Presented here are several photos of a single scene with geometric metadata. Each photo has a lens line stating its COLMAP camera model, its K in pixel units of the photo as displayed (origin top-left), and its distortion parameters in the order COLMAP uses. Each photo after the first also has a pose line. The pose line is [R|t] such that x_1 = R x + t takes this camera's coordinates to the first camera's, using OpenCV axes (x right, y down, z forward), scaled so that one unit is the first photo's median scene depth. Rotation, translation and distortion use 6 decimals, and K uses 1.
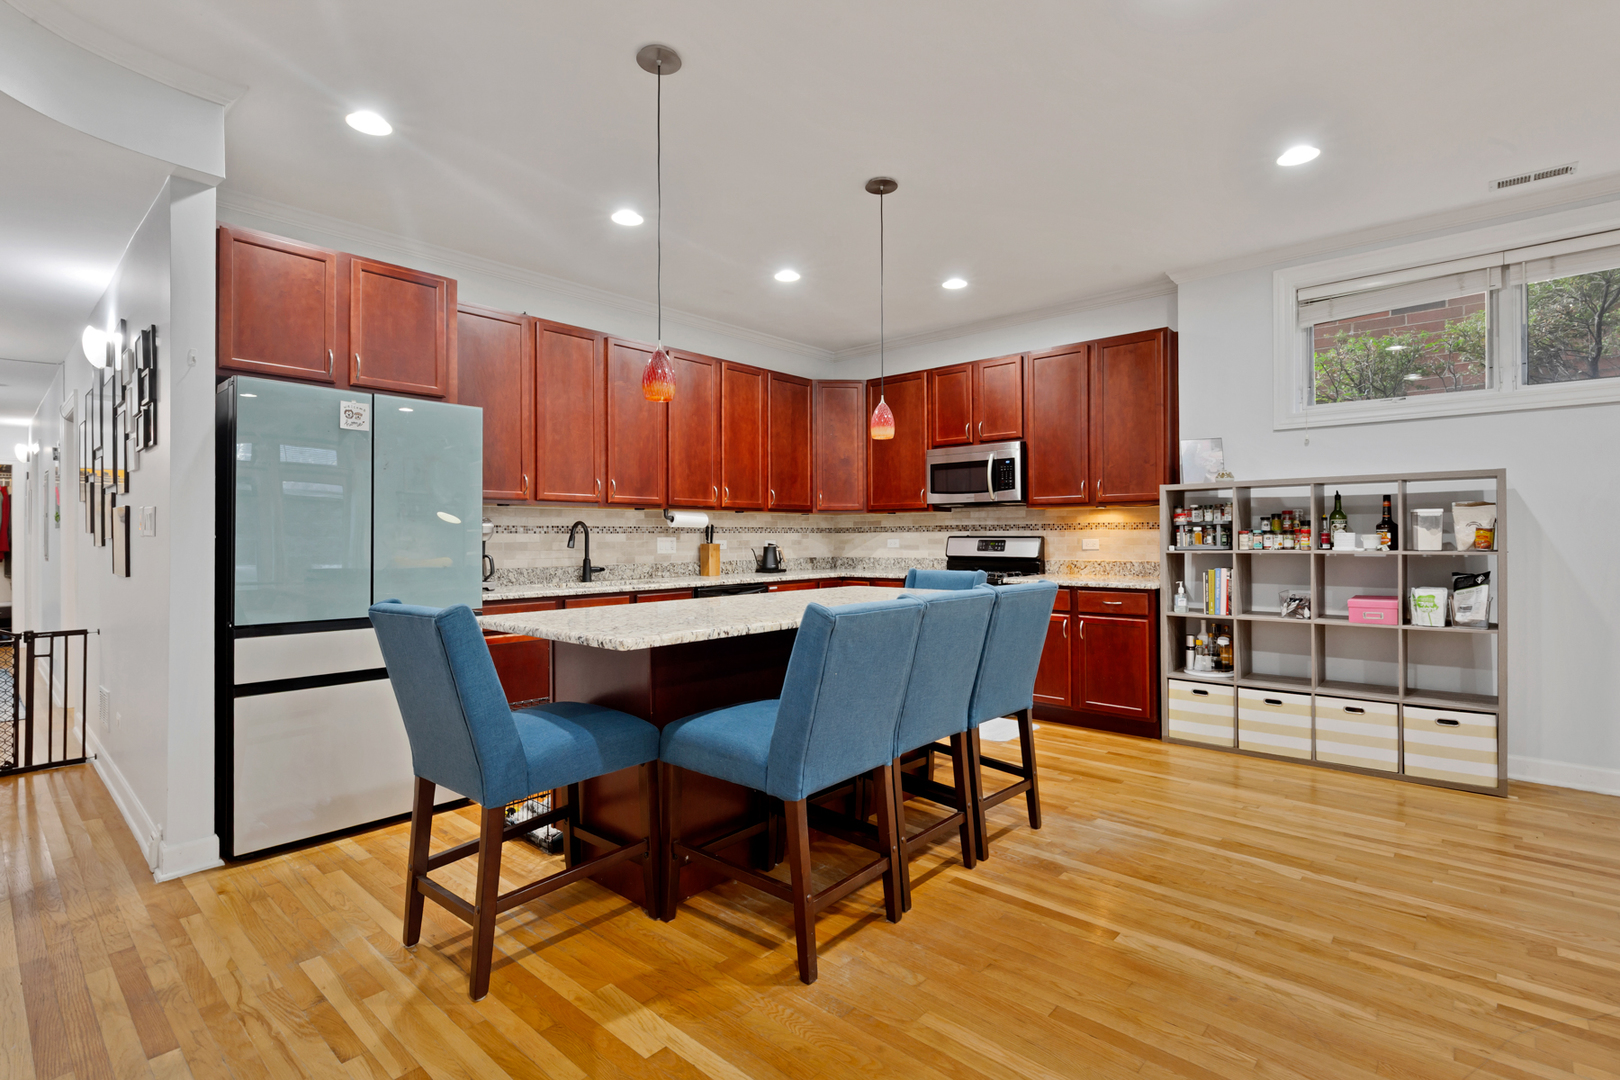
lens RADIAL K [[763.5, 0, 815.9], [0, 763.5, 534.4], [0, 0, 1]] dist [-0.002166, -0.000038]
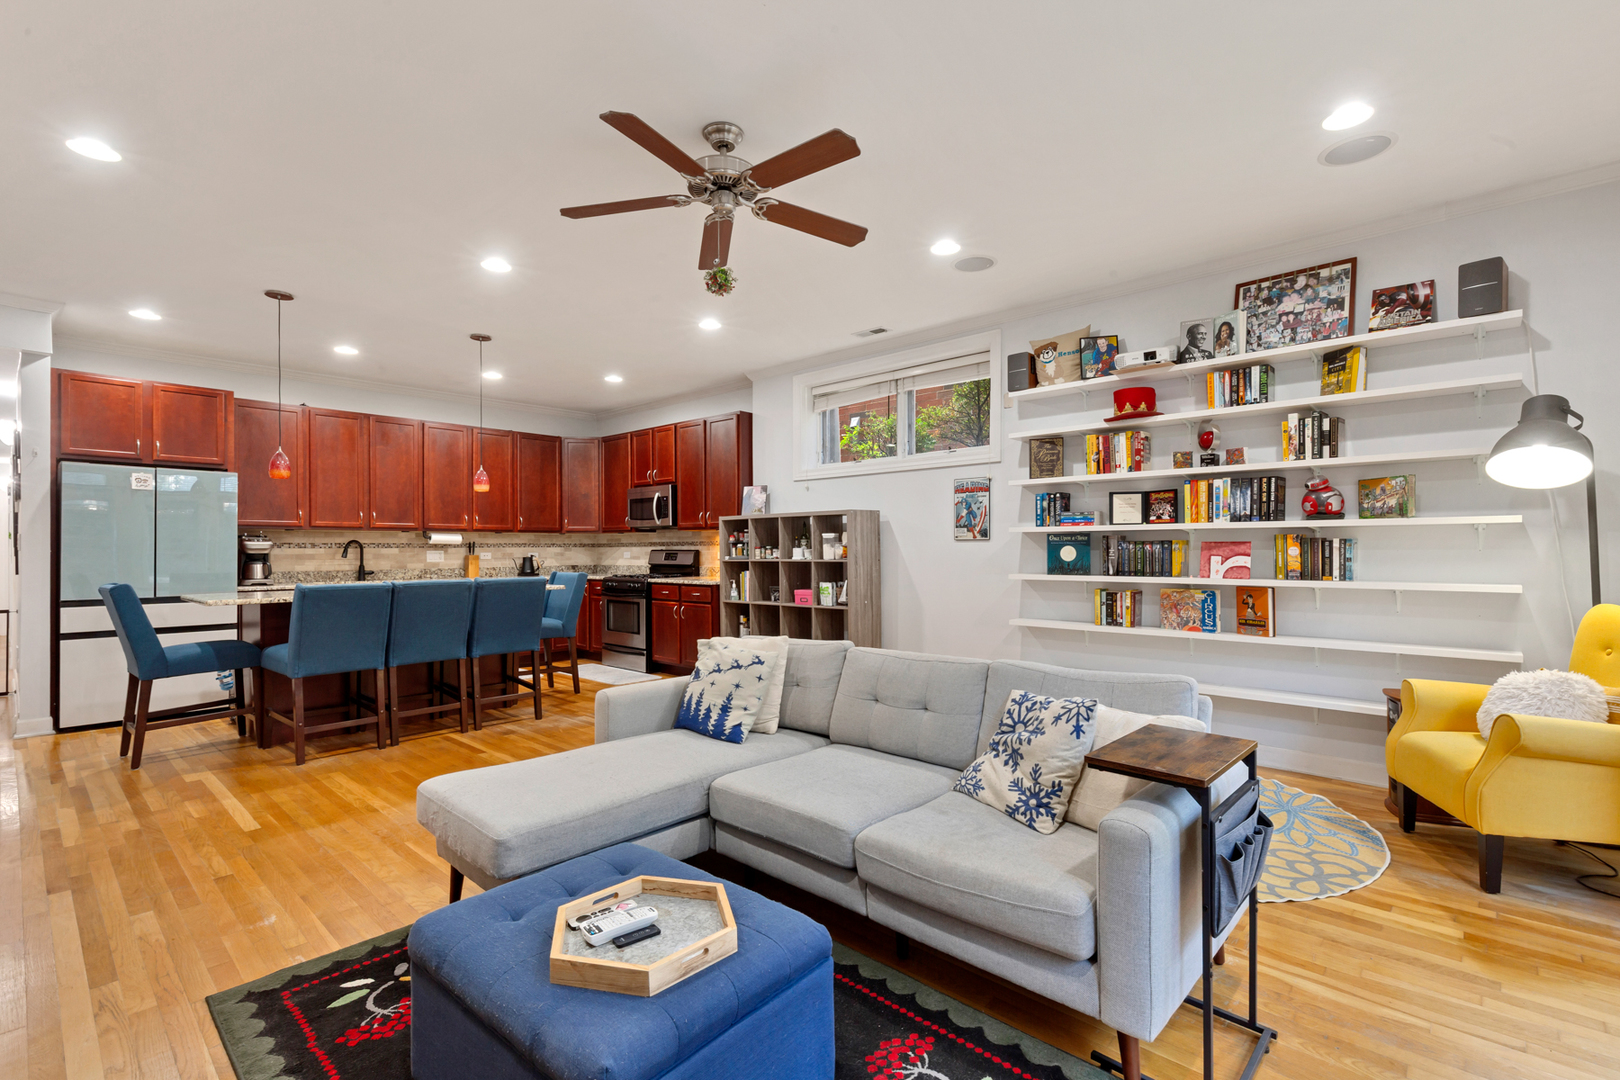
lens RADIAL K [[732.5, 0, 821.2], [0, 732.5, 547.8], [0, 0, 1]] dist [0.003561, 0.000084]
pose [[0.999987, 0.000031, -0.005057, 0.562544], [-0.000024, 0.999999, 0.001463, -0.003799], [0.005058, -0.001463, 0.999986, -0.392484]]
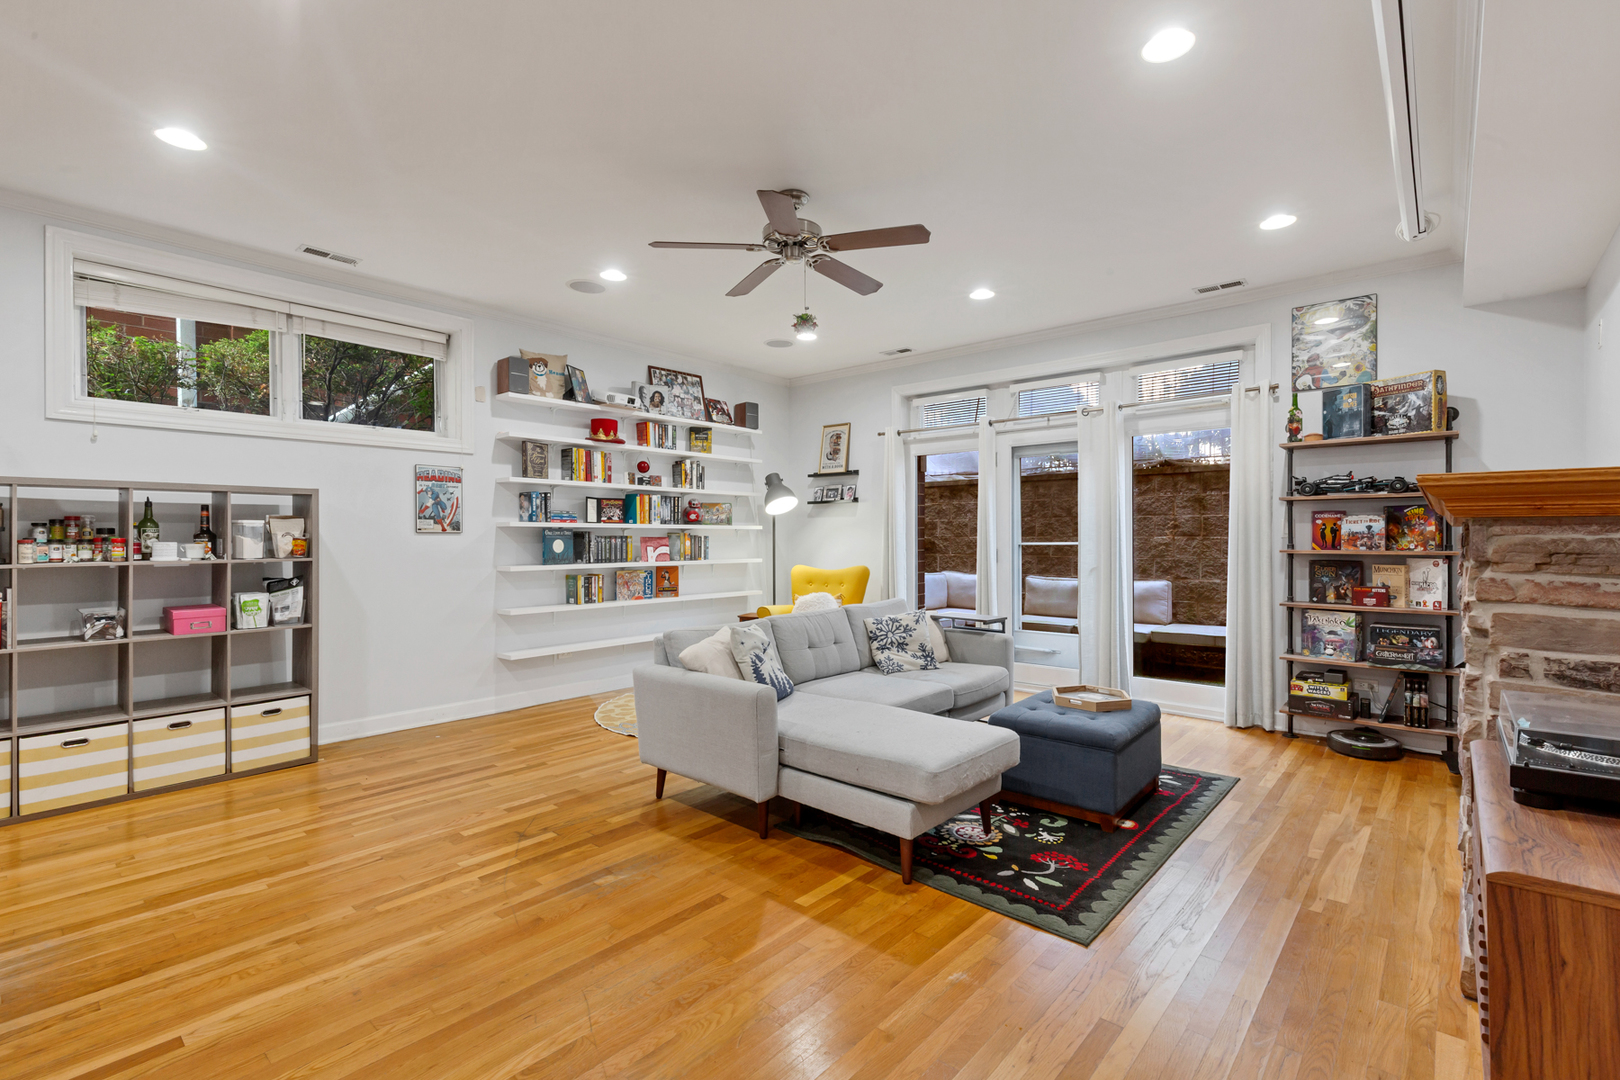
lens RADIAL K [[730.7, 0, 819.0], [0, 730.7, 539.0], [0, 0, 1]] dist [0.003290, -0.000097]
pose [[-0.019942, 0.004829, 0.999789, -0.176374], [0.000923, 0.999988, -0.004812, -0.000539], [-0.999801, 0.000826, -0.019946, 0.149762]]
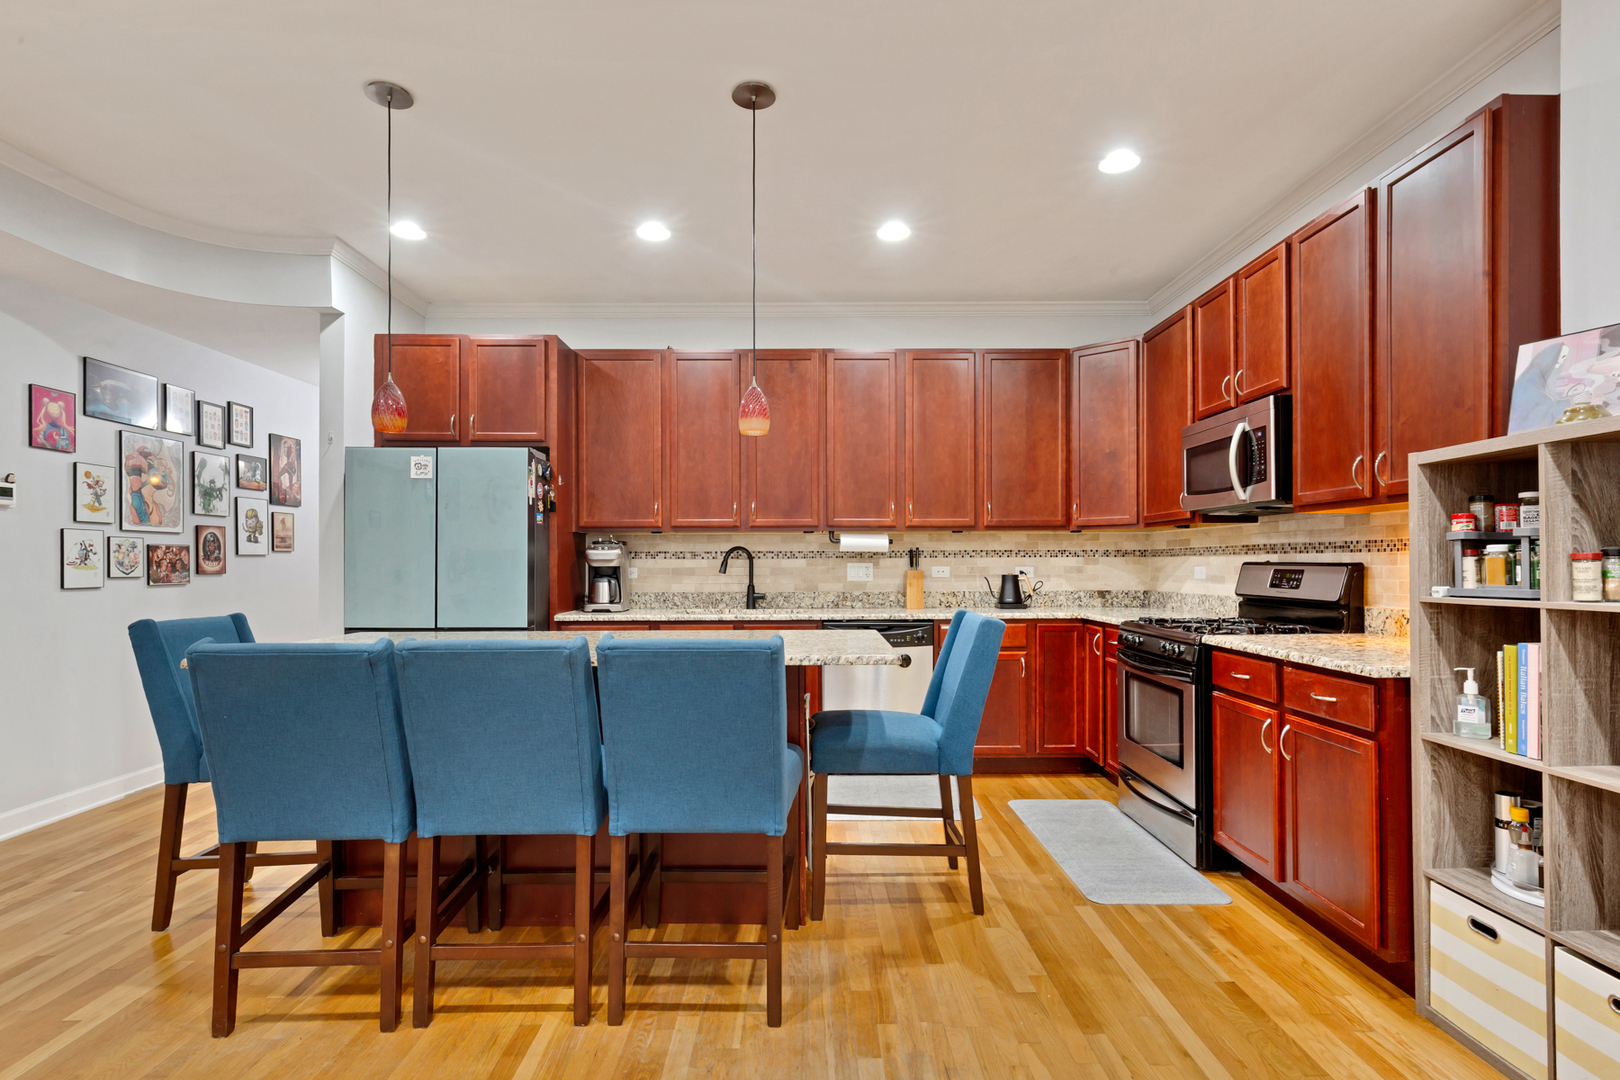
lens RADIAL K [[812.5, 0, 812.3], [0, 812.5, 562.6], [0, 0, 1]] dist [0.003402, 0.000142]
pose [[0.671542, 0.003176, -0.740959, 0.486879], [0.002220, 0.999978, 0.006298, -0.002690], [0.740963, -0.005874, 0.671520, 0.342858]]
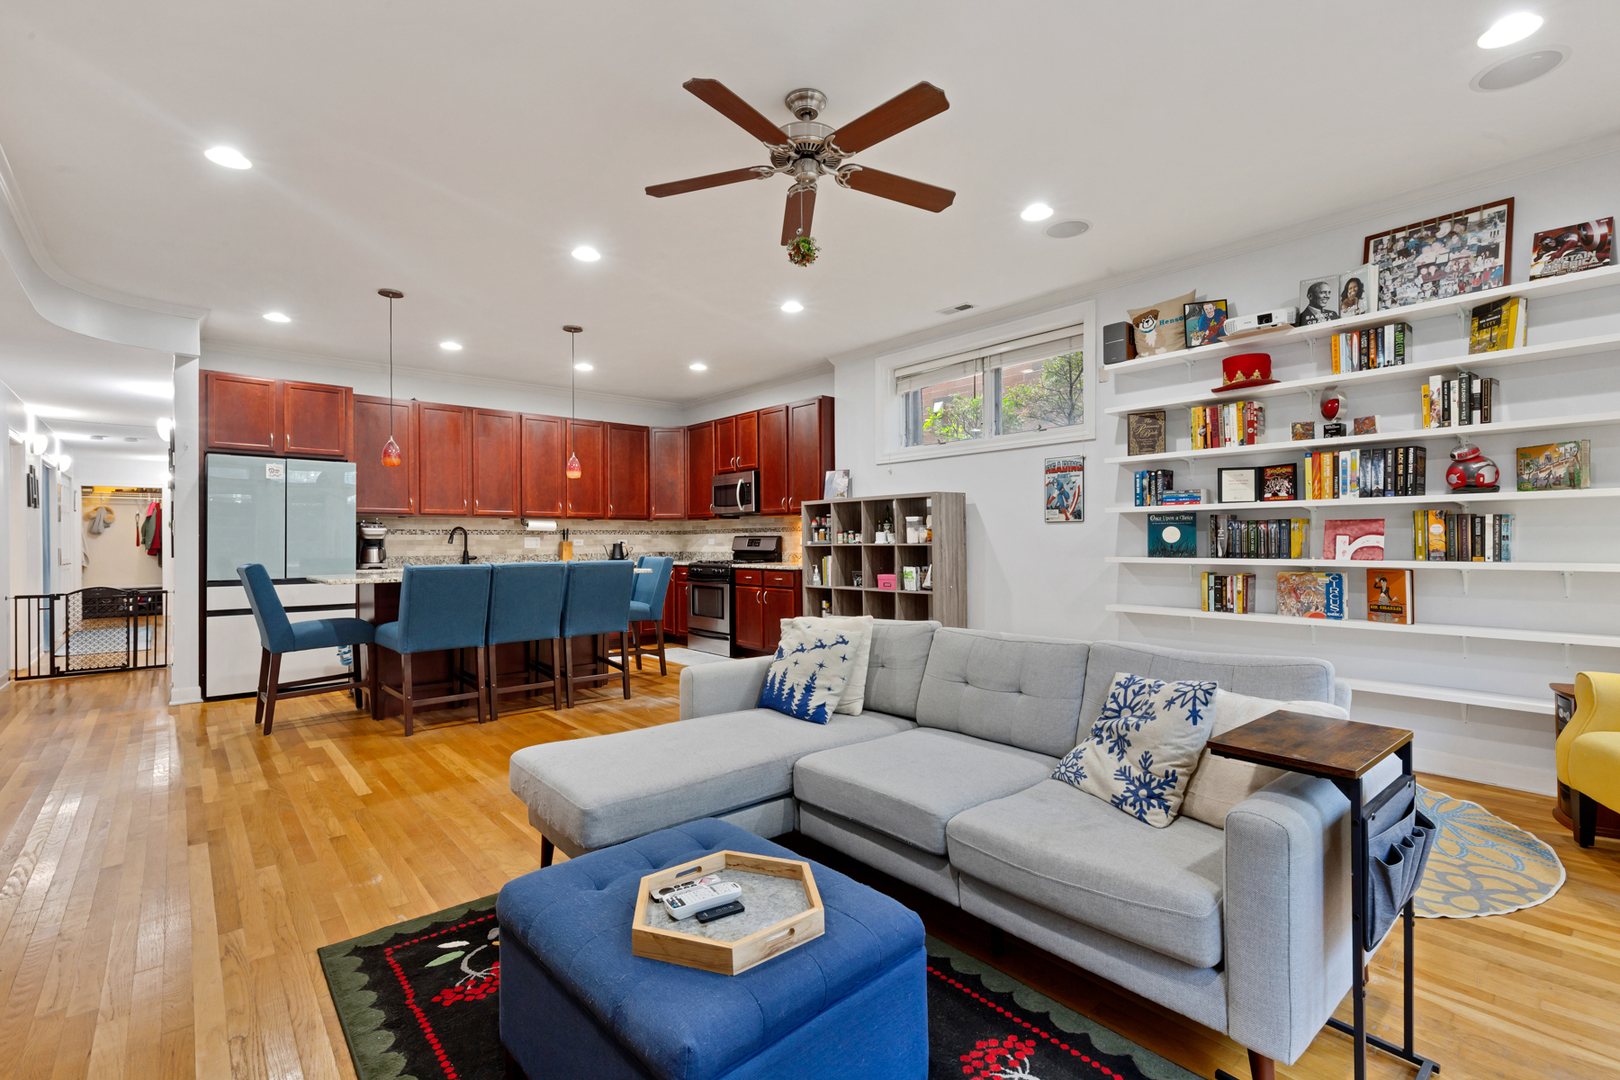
lens RADIAL K [[730.7, 0, 819.0], [0, 730.7, 539.0], [0, 0, 1]] dist [0.003290, -0.000097]
pose [[0.992966, -0.001953, -0.118383, 0.558633], [0.002007, 0.999998, 0.000343, 0.008151], [0.118382, -0.000578, 0.992968, -0.374796]]
